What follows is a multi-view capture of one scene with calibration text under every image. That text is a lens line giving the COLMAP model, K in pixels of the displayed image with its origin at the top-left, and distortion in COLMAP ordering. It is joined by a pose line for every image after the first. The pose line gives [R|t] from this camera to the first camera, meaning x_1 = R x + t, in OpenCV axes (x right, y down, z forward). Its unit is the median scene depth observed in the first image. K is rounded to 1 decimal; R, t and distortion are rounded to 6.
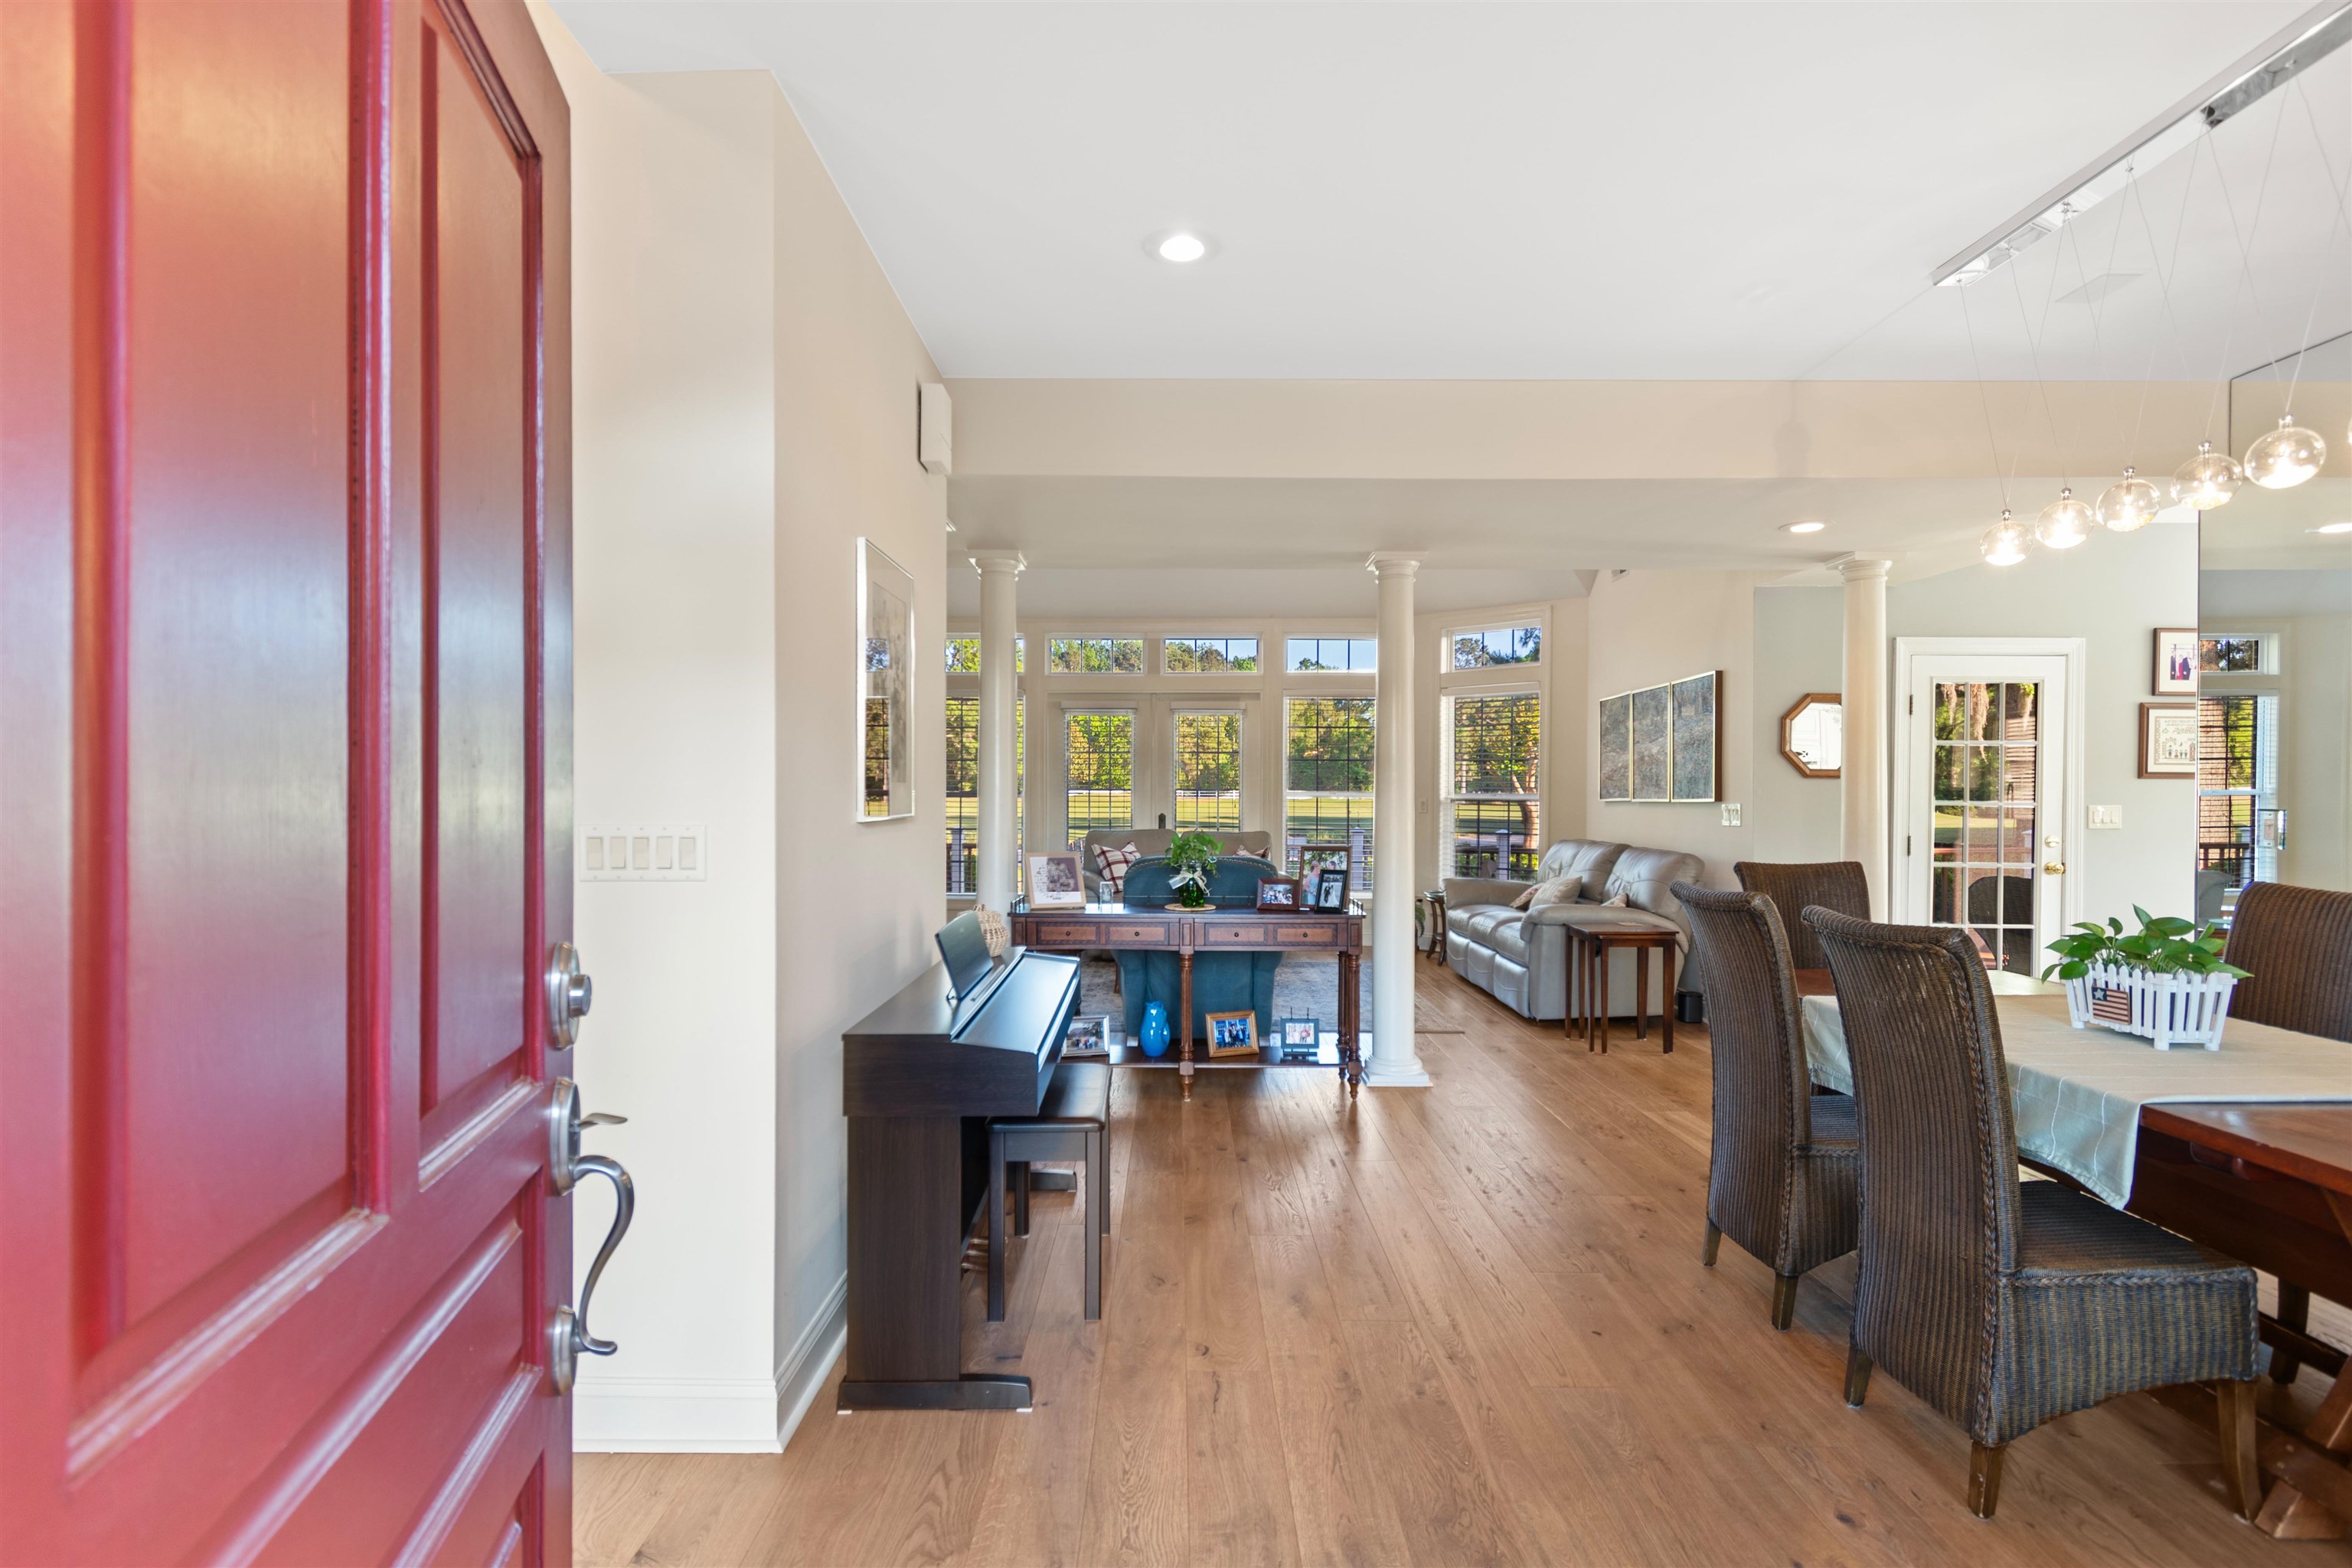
lens RADIAL K [[1136.5, 0, 1169.2], [0, 1136.5, 797.2], [0, 0, 1]] dist [0.011757, -0.007890]
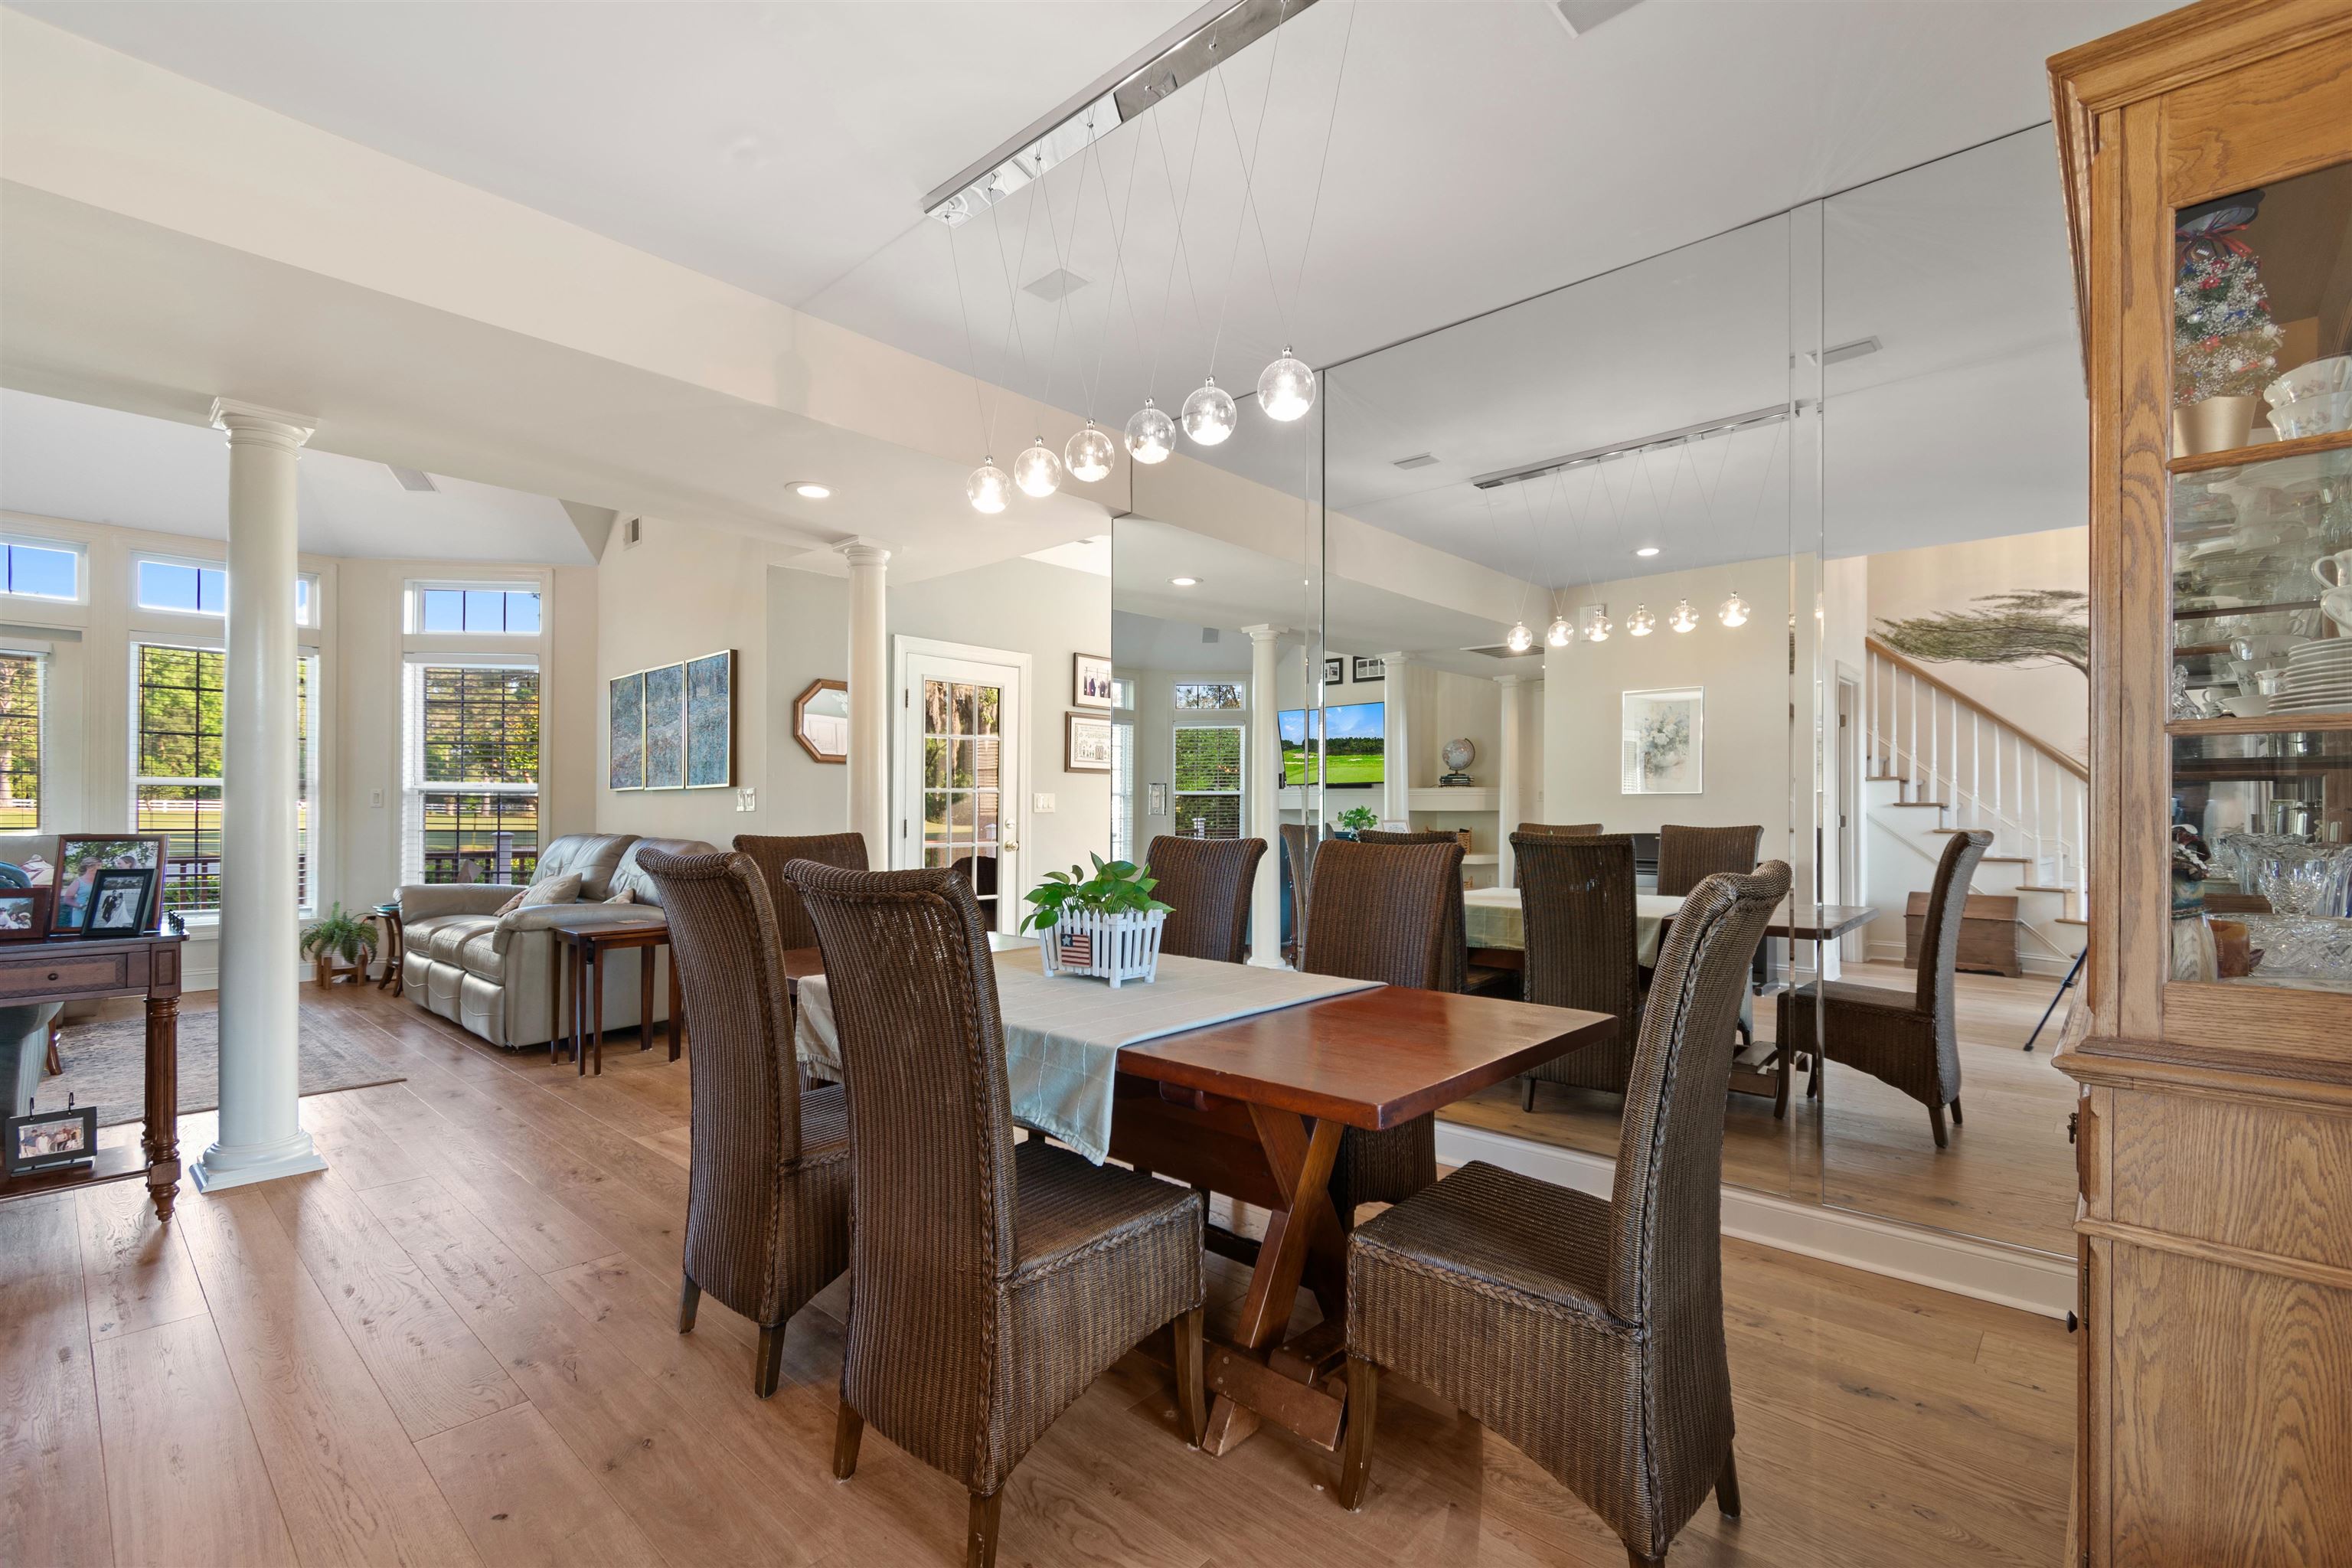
lens RADIAL K [[1047.4, 0, 1174.9], [0, 1047.4, 810.2], [0, 0, 1]] dist [0.002030, 0.000899]
pose [[0.677589, 0.000285, 0.735441, 0.184498], [0.002021, 0.999995, -0.002249, 0.055699], [-0.735438, 0.003011, 0.677585, 0.281241]]
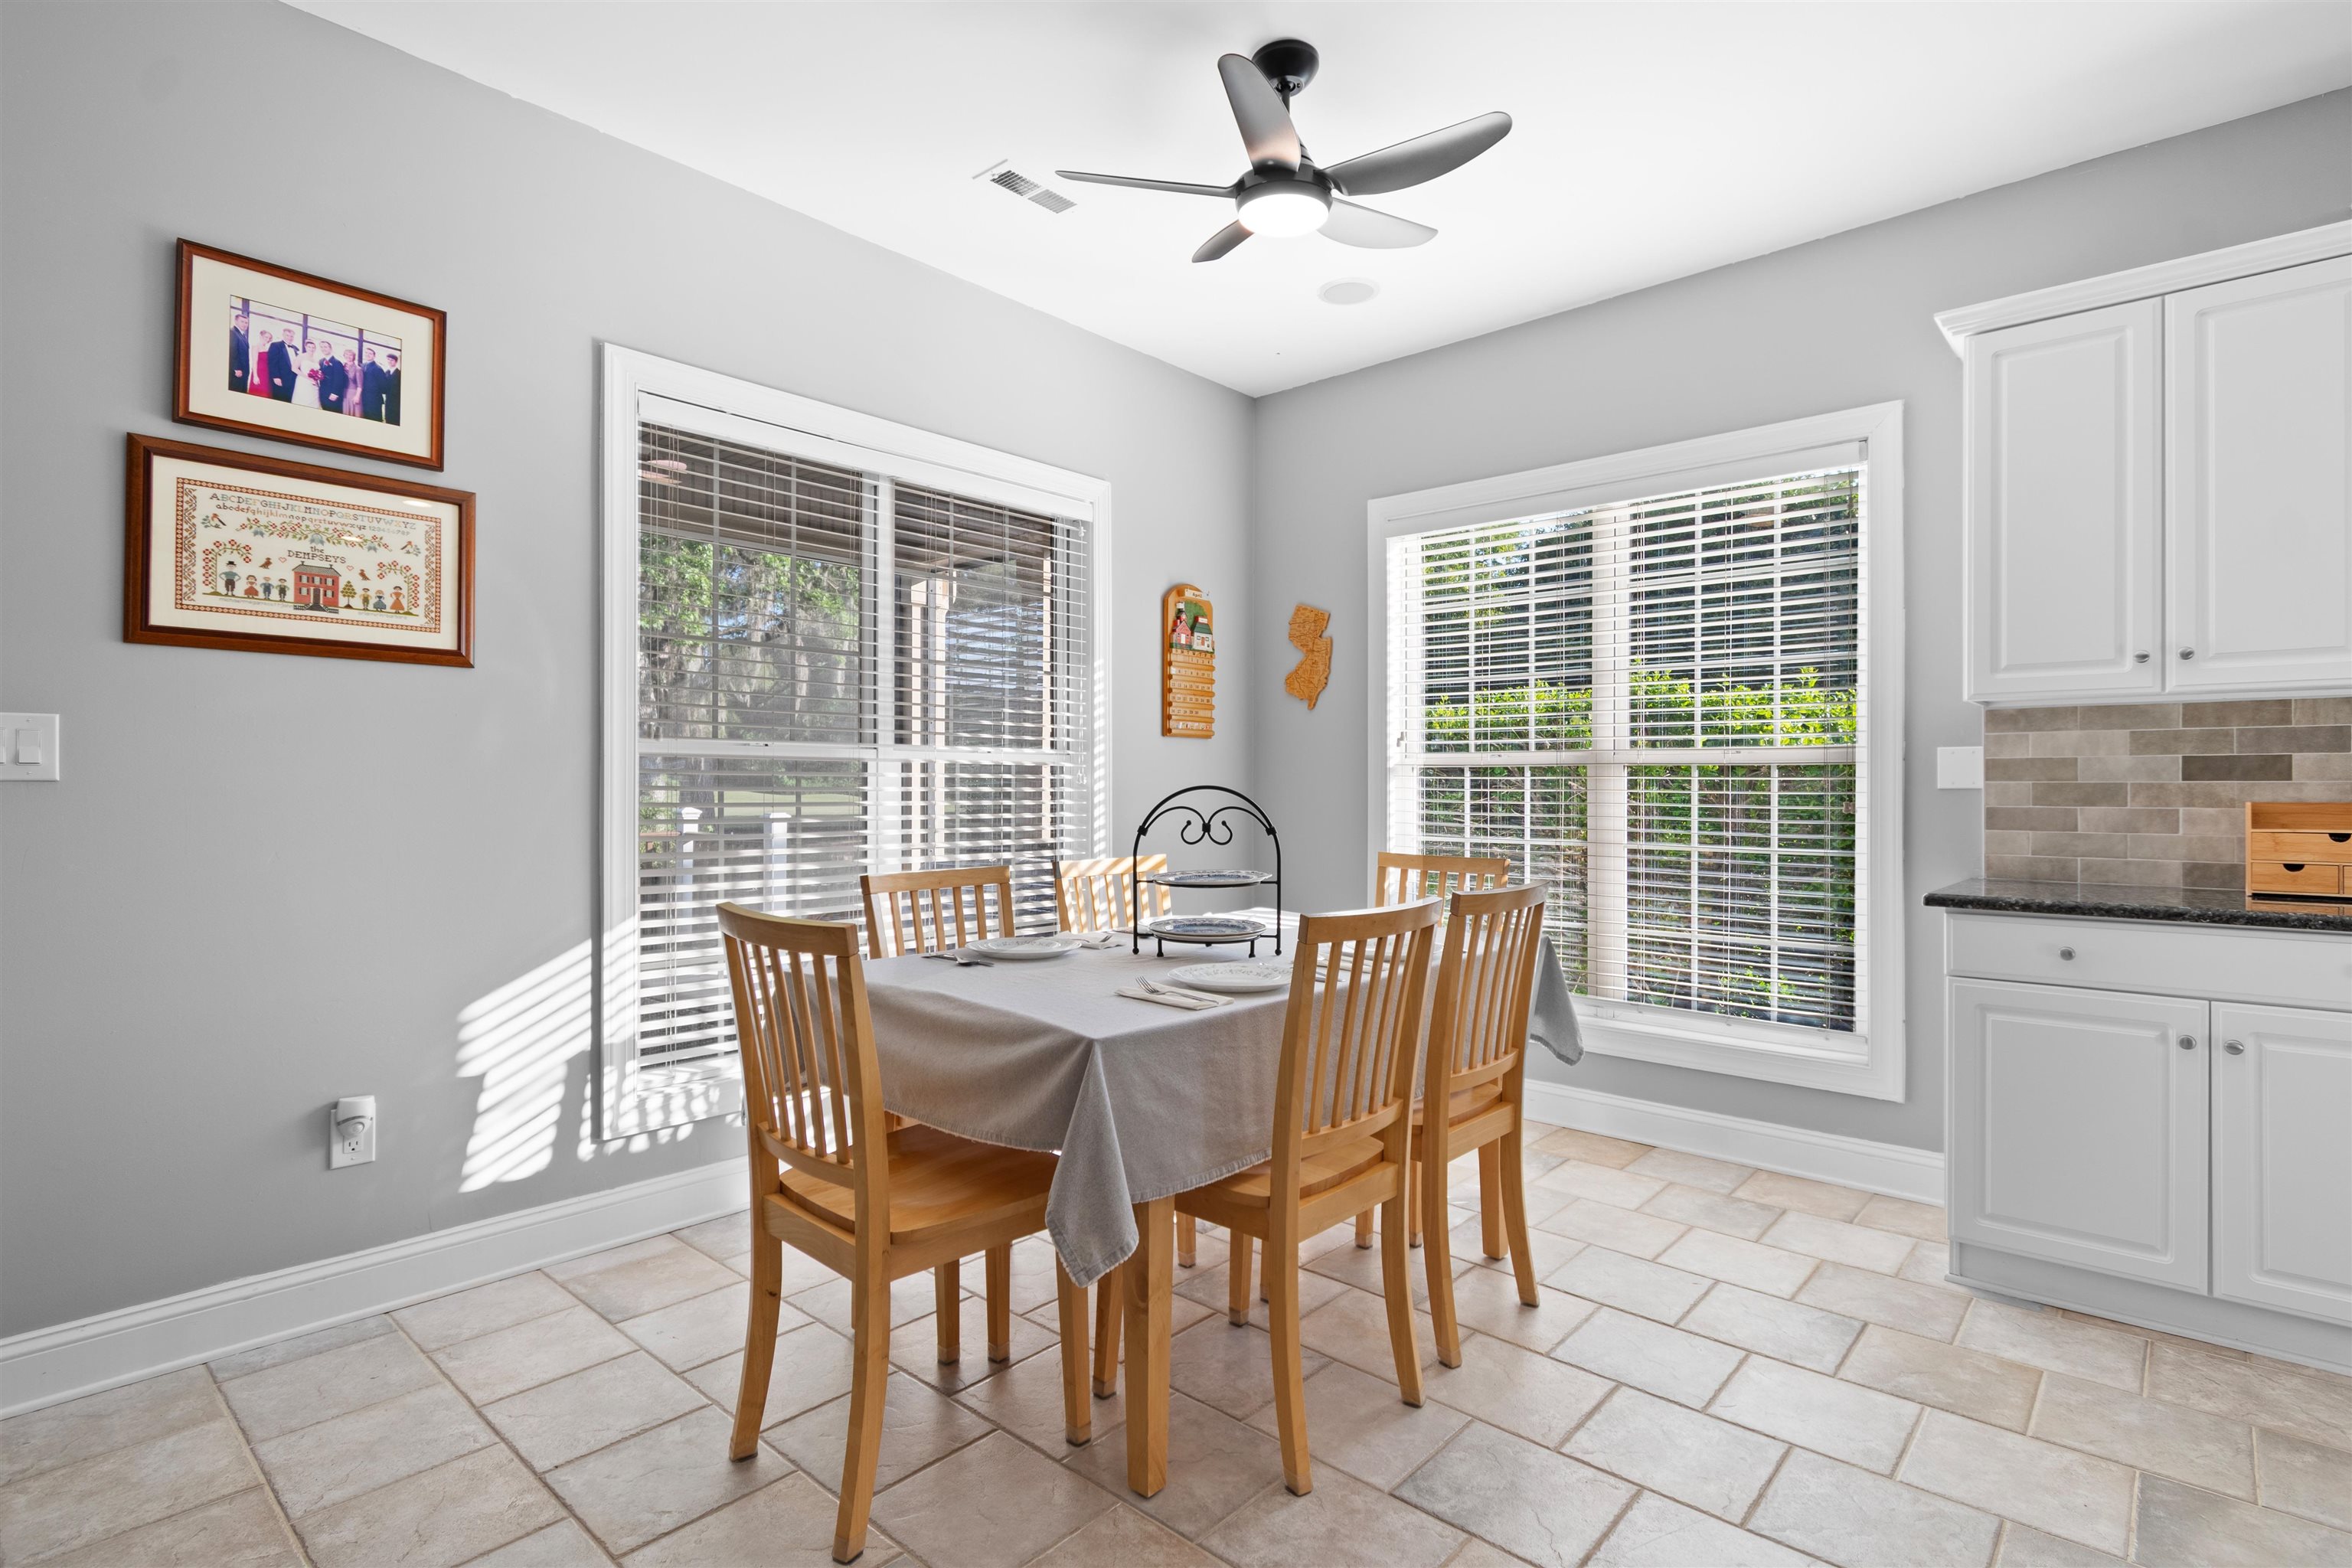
lens RADIAL K [[1150.9, 0, 1174.1], [0, 1150.9, 790.2], [0, 0, 1]] dist [-0.002458, -0.000879]
pose [[0.673725, -0.001846, 0.738980, 1.623800], [0.003085, 0.999995, -0.000314, 0.063467], [-0.738976, 0.002492, 0.673727, 1.029485]]
